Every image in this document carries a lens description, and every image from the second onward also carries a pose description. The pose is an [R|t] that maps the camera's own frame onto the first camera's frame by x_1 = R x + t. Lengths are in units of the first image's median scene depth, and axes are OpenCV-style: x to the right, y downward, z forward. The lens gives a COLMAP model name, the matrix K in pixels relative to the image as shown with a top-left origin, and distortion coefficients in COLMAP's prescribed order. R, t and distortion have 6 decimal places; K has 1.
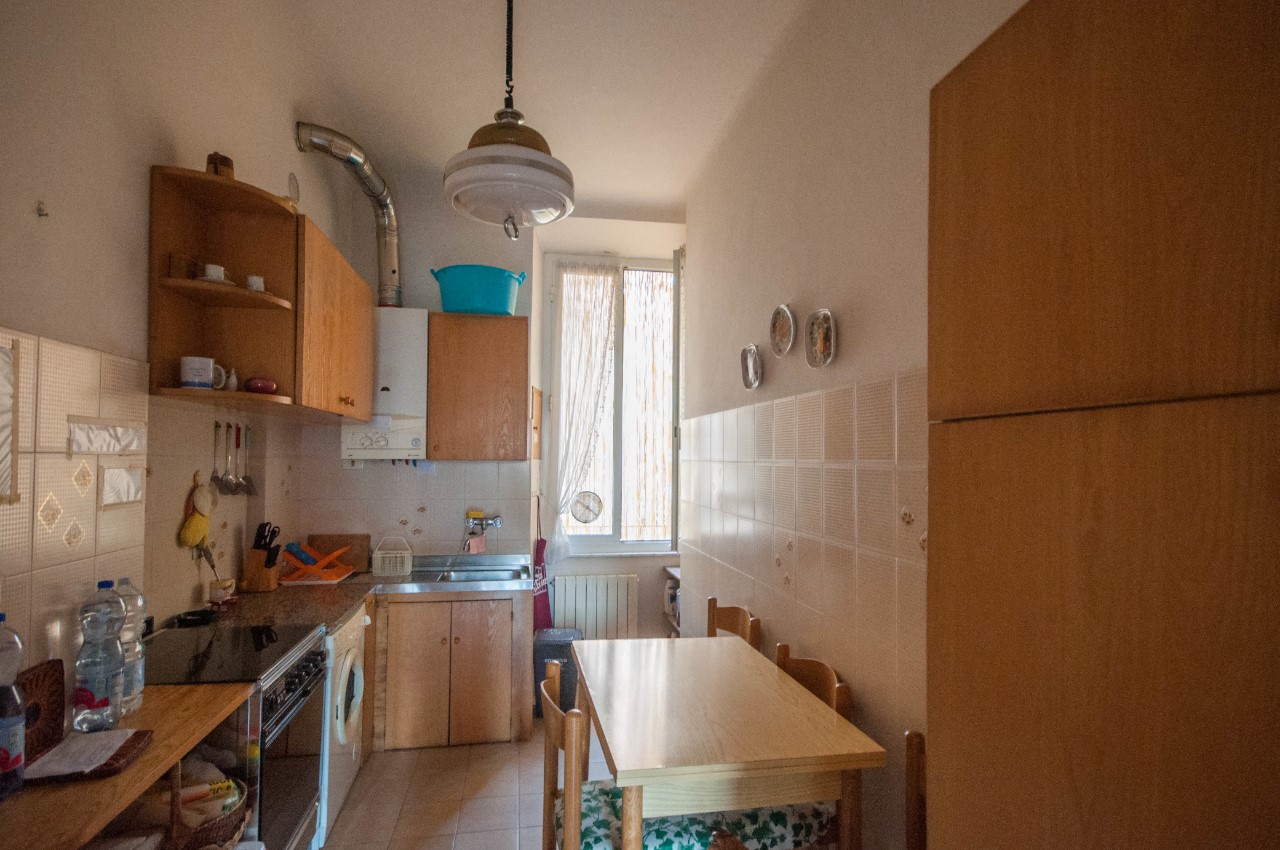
lens RADIAL K [[622.3, 0, 621.0], [0, 622.3, 442.3], [0, 0, 1]] dist [0.002848, -0.000961]
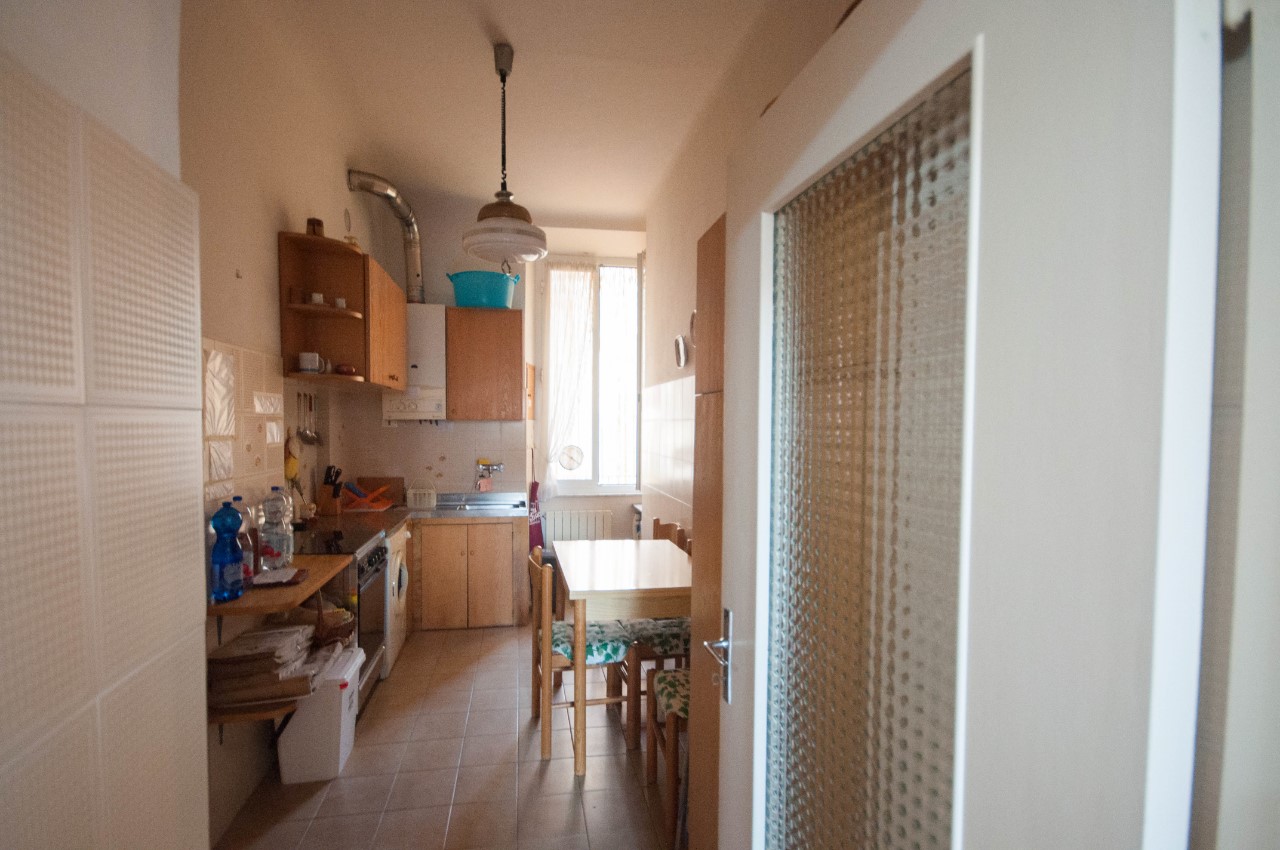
lens RADIAL K [[622.3, 0, 621.0], [0, 622.3, 442.3], [0, 0, 1]] dist [0.002848, -0.000961]
pose [[0.999981, -0.004040, -0.004753, 0.068775], [0.004301, 0.998409, 0.056231, 0.002956], [0.004518, -0.056251, 0.998406, -0.342712]]
